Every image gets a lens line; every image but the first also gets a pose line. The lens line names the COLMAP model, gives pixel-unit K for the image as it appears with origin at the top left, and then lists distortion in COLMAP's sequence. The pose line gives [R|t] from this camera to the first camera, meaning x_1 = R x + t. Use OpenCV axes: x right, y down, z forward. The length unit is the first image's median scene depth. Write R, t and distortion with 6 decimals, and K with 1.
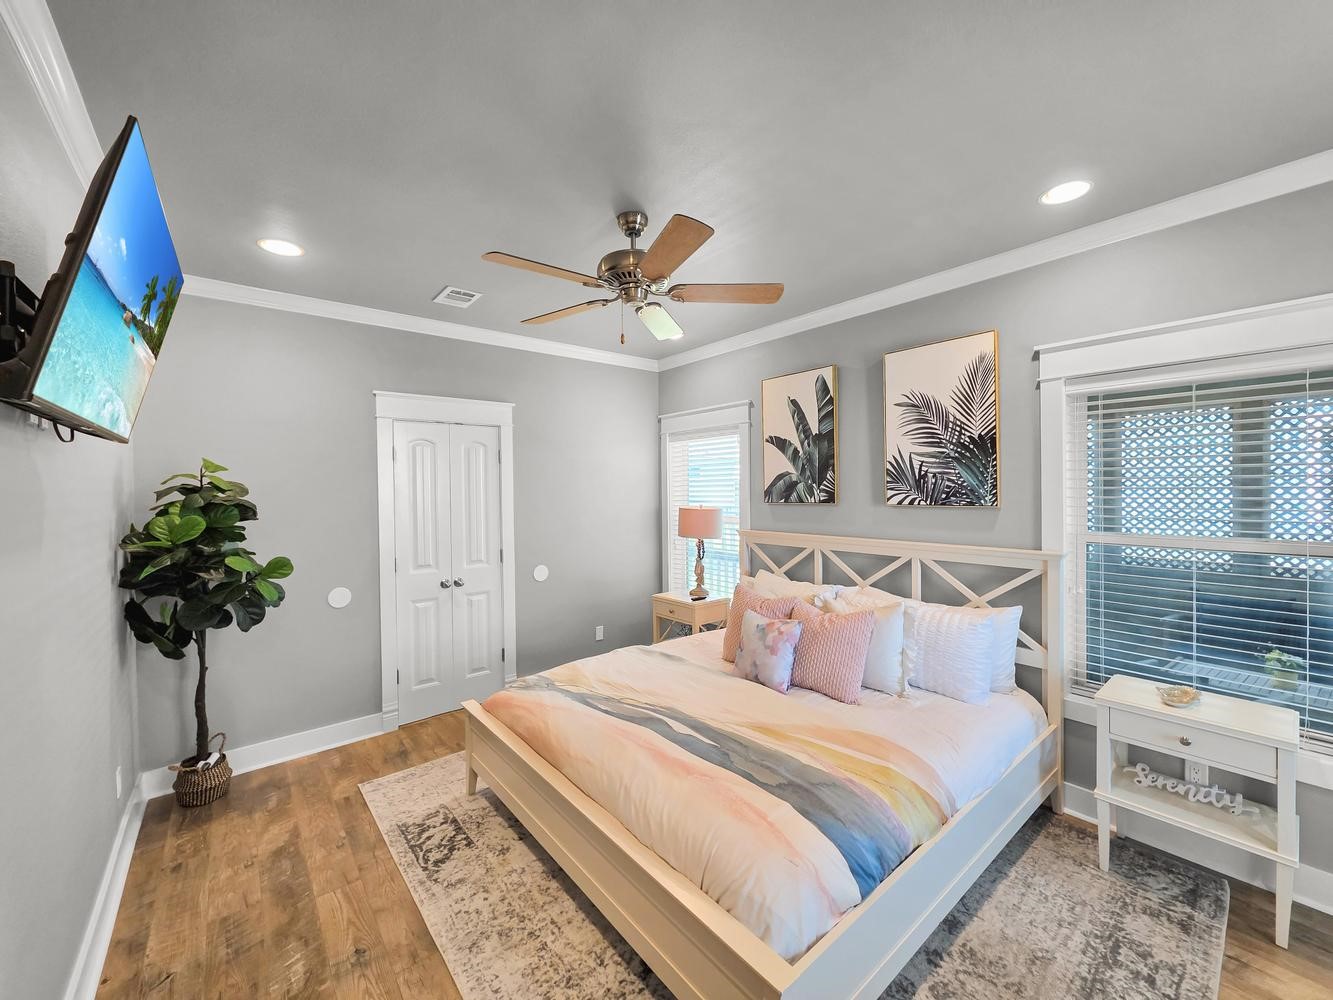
lens RADIAL K [[538.7, 0, 670.3], [0, 538.7, 496.0], [0, 0, 1]] dist [-0.003132, 0.000329]
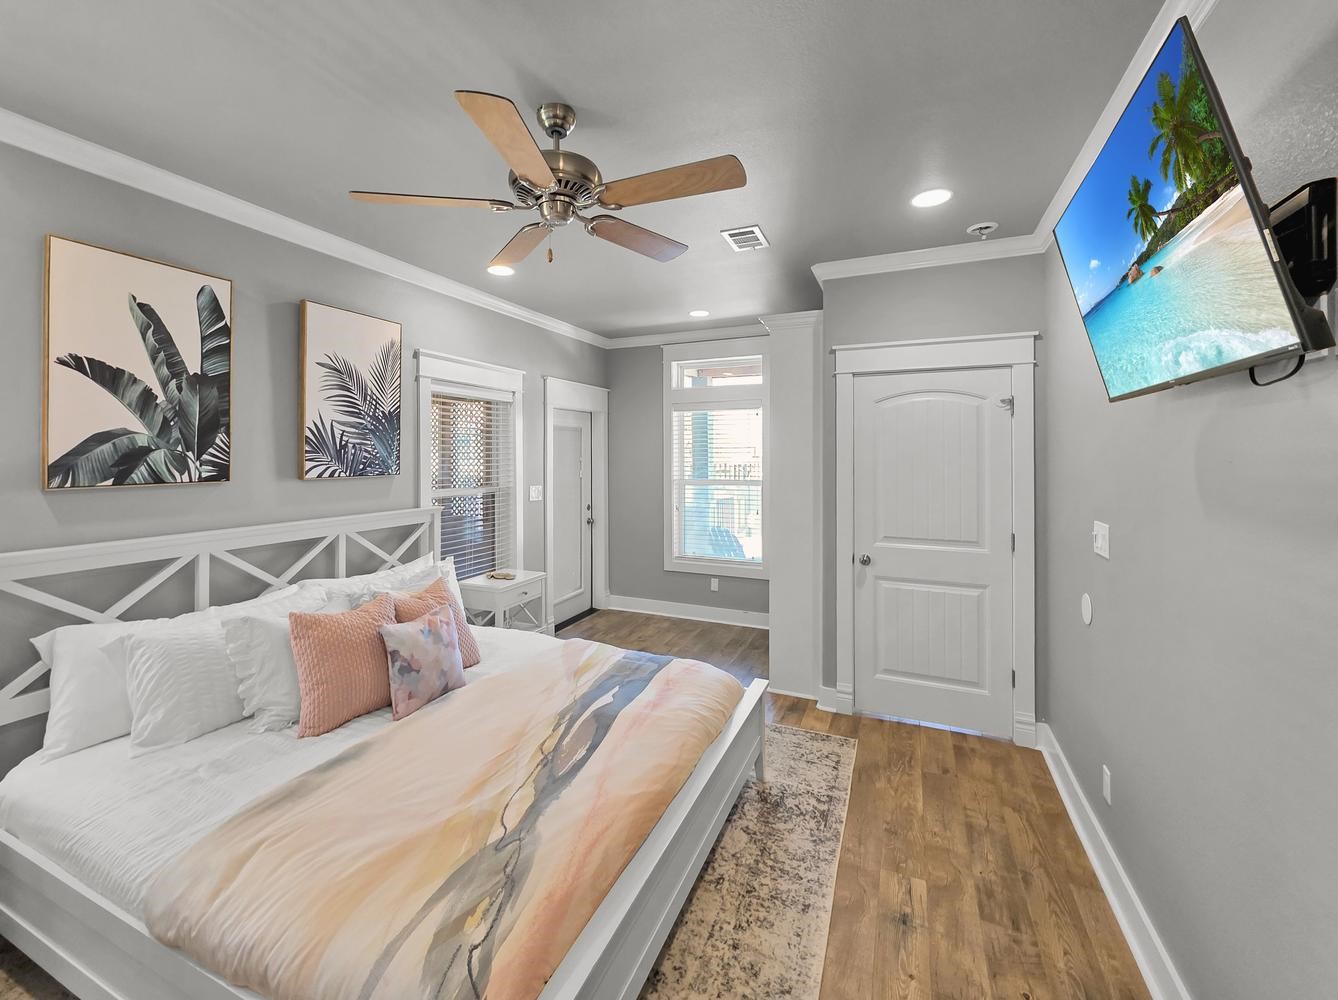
lens RADIAL K [[540.7, 0, 663.0], [0, 540.7, 451.2], [0, 0, 1]] dist [-0.003132, 0.000329]
pose [[-0.439792, 0.017686, 0.897925, -0.626916], [0.018841, 0.999768, -0.010464, -0.007706], [-0.897902, 0.012316, -0.440023, 0.906353]]
